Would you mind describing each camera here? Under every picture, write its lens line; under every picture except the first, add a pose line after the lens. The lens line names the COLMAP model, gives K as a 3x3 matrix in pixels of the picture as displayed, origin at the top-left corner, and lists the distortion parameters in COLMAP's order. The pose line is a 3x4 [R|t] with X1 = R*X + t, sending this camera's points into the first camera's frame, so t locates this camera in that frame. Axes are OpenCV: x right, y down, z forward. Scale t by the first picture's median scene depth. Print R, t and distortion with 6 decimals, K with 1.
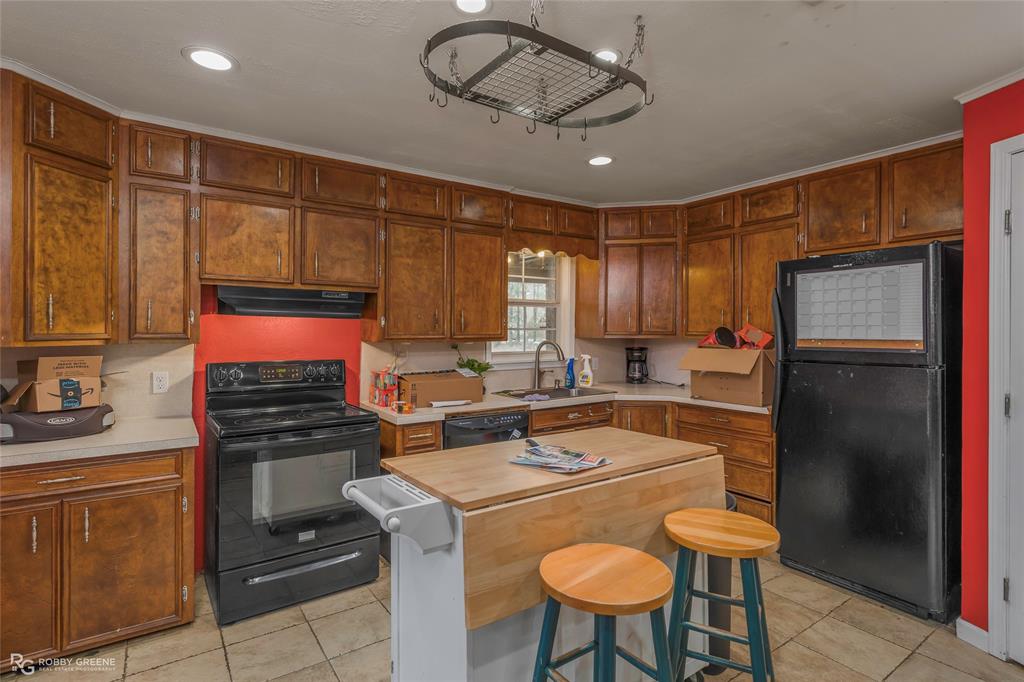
lens RADIAL K [[517.9, 0, 512.0], [0, 517.9, 341.0], [0, 0, 1]] dist [-0.003396, -0.000377]
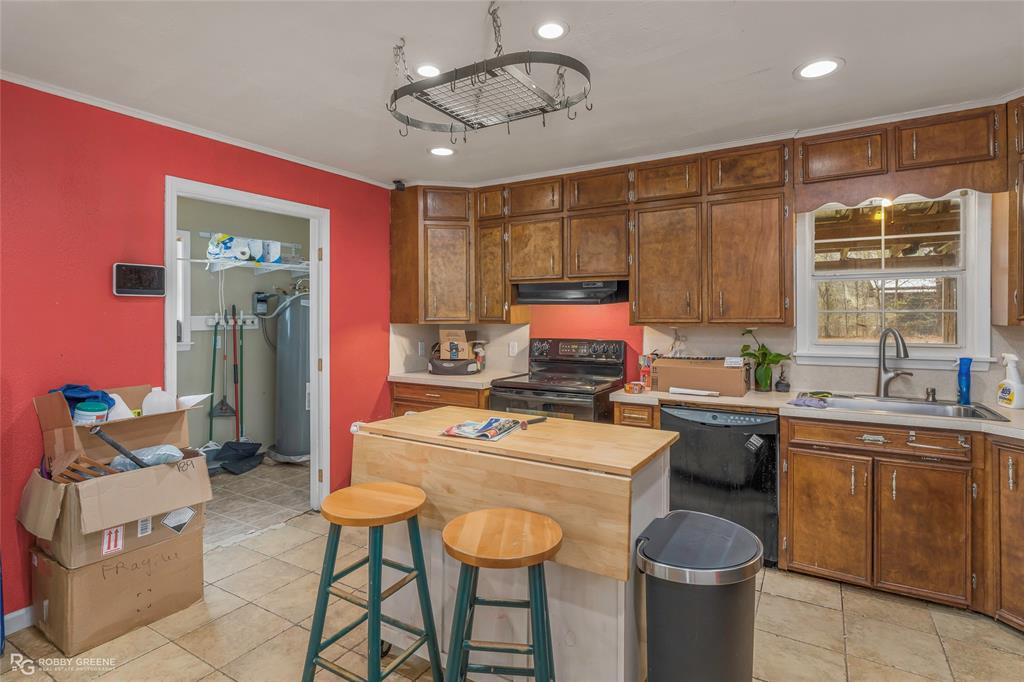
lens RADIAL K [[524.2, 0, 512.4], [0, 524.2, 328.7], [0, 0, 1]] dist [-0.003959, -0.000481]
pose [[0.391961, 0.020467, -0.919754, 0.699001], [-0.014953, 0.999762, 0.015875, -0.004806], [0.919860, 0.007531, 0.392174, 0.367215]]
